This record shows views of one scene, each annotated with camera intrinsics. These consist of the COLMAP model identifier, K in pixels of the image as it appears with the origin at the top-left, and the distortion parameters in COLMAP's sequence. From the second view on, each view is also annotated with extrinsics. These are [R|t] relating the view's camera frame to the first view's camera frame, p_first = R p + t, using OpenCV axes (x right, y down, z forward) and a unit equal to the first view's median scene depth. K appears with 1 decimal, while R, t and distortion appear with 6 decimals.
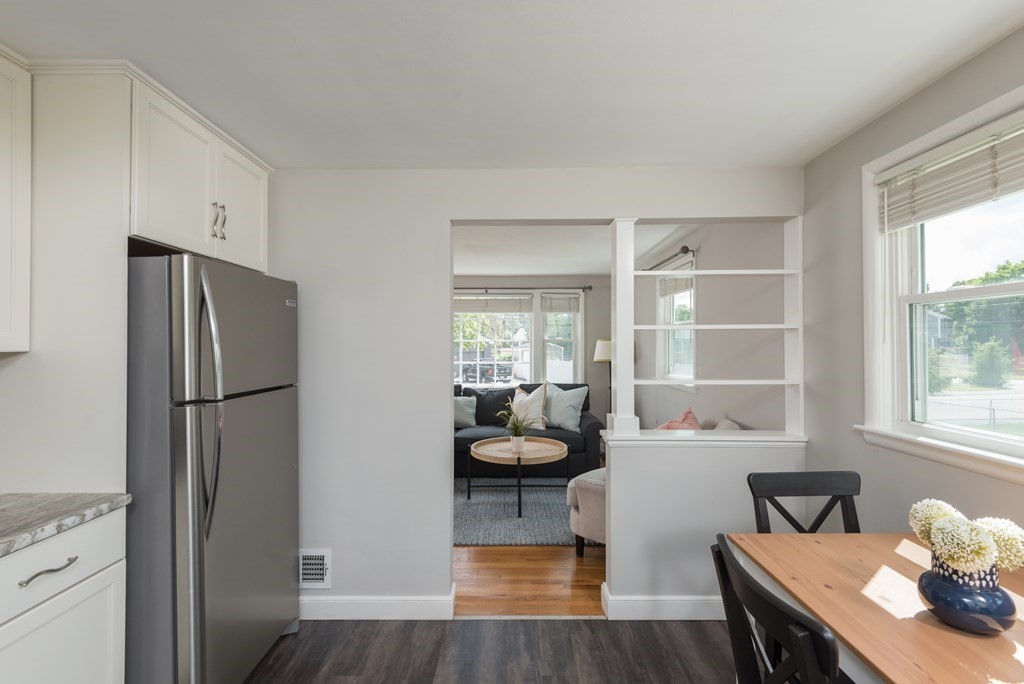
lens RADIAL K [[469.8, 0, 512.0], [0, 469.8, 342.0], [0, 0, 1]] dist [0.037276, -0.019753]
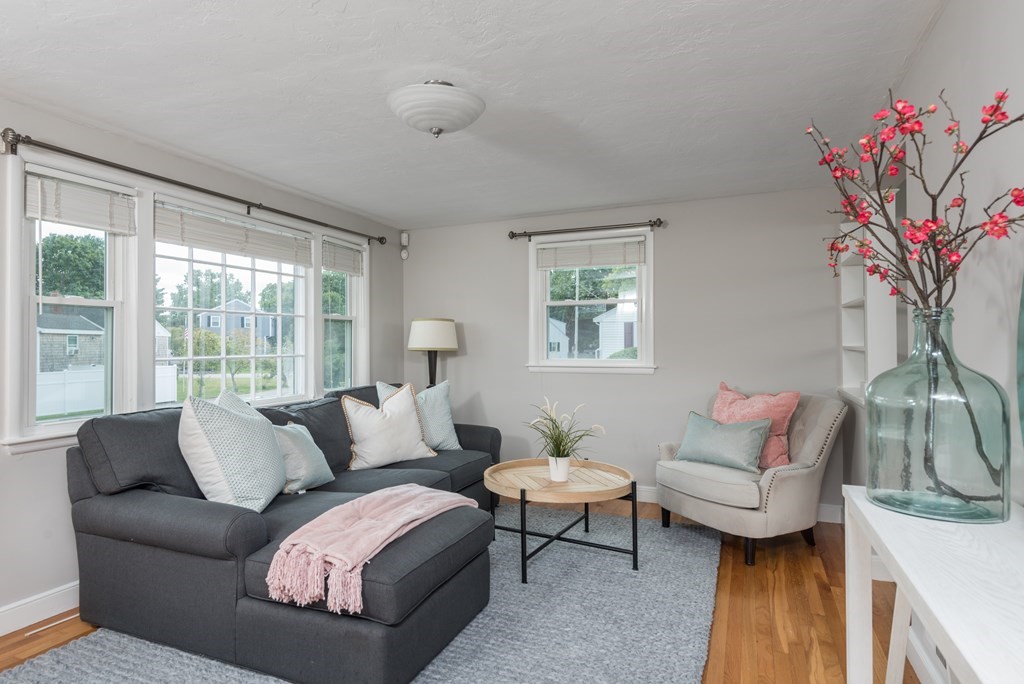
lens RADIAL K [[568.5, 0, 507.4], [0, 568.5, 329.6], [0, 0, 1]] dist [0.027224, -0.000198]
pose [[0.389278, 0.015897, 0.920983, -1.237132], [0.000318, 0.999849, -0.017393, 0.066296], [-0.921120, 0.007063, 0.389214, 1.285388]]
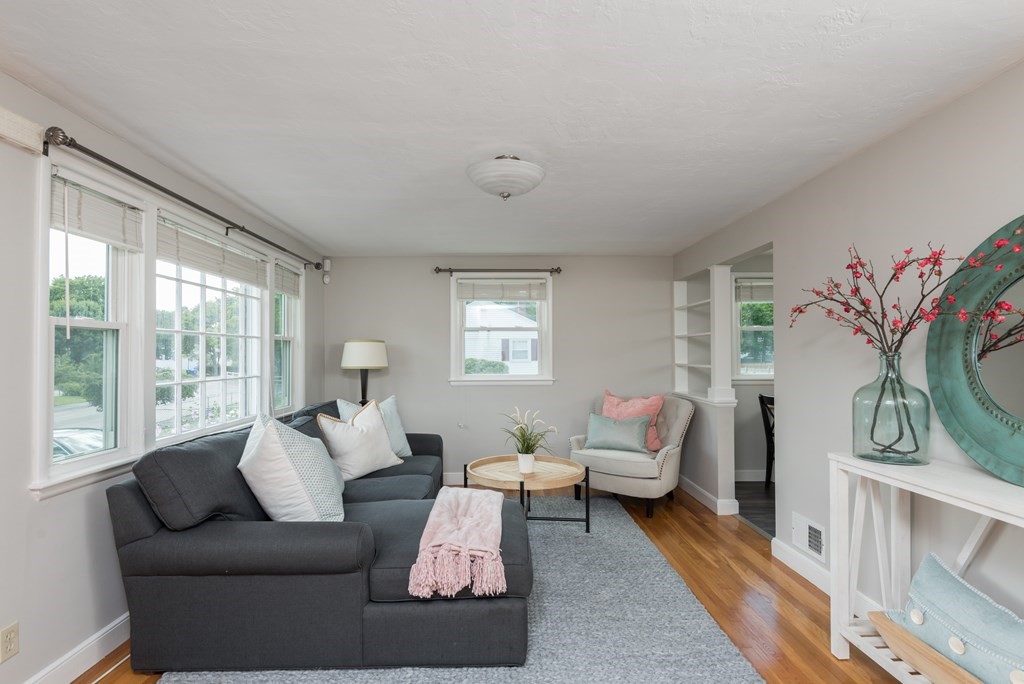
lens RADIAL K [[485.6, 0, 512.0], [0, 485.6, 342.0], [0, 0, 1]] dist [0.015547, -0.000859]
pose [[-0.025316, 0.021947, 0.999439, -1.404726], [-0.002496, 0.999754, -0.022018, 0.041515], [-0.999676, -0.003052, -0.025255, 1.777713]]
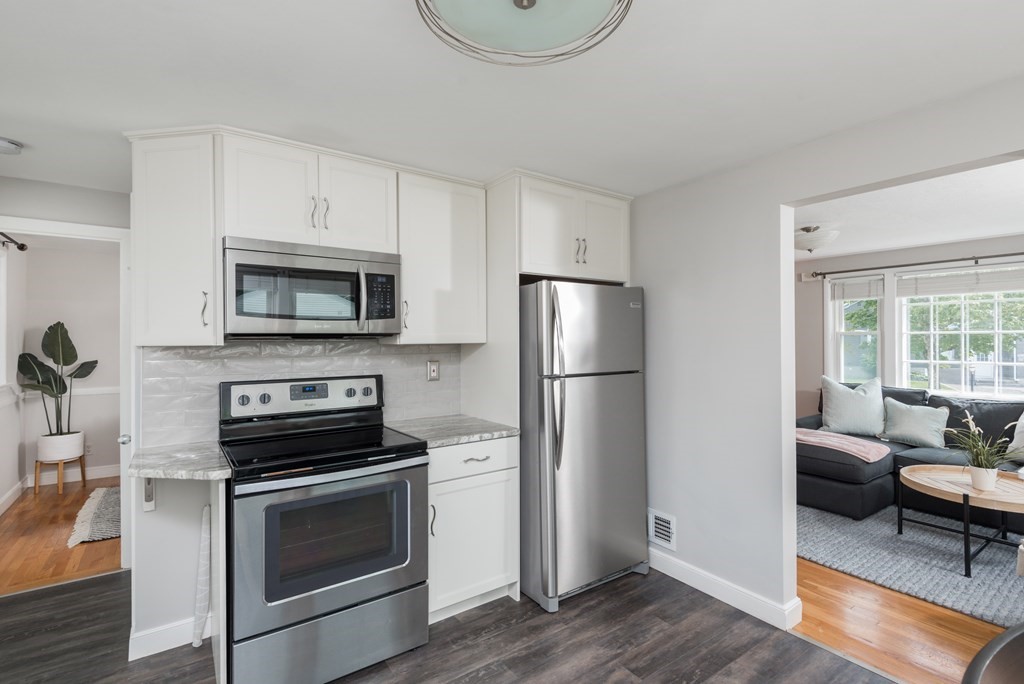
lens RADIAL K [[486.5, 0, 522.7], [0, 486.5, 339.1], [0, 0, 1]] dist [0.038071, -0.018689]
pose [[0.592567, -0.002384, -0.805518, 0.353043], [0.007928, 0.999964, 0.002873, 0.000464], [0.805482, -0.008088, 0.592565, 0.006992]]
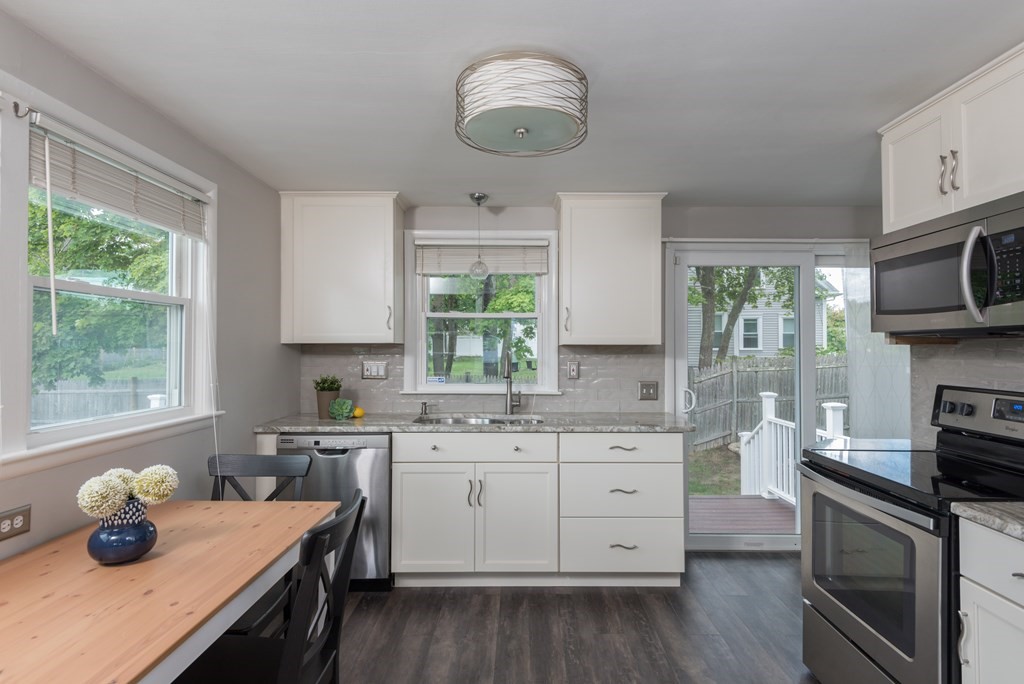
lens RADIAL K [[538.4, 0, 512.1], [0, 538.4, 335.5], [0, 0, 1]] dist [0.000458, -0.000521]
pose [[-0.999897, -0.002369, 0.014126, 0.002836], [-0.002735, 0.999660, -0.025949, 0.020533], [-0.014060, -0.025985, -0.999563, 1.042710]]
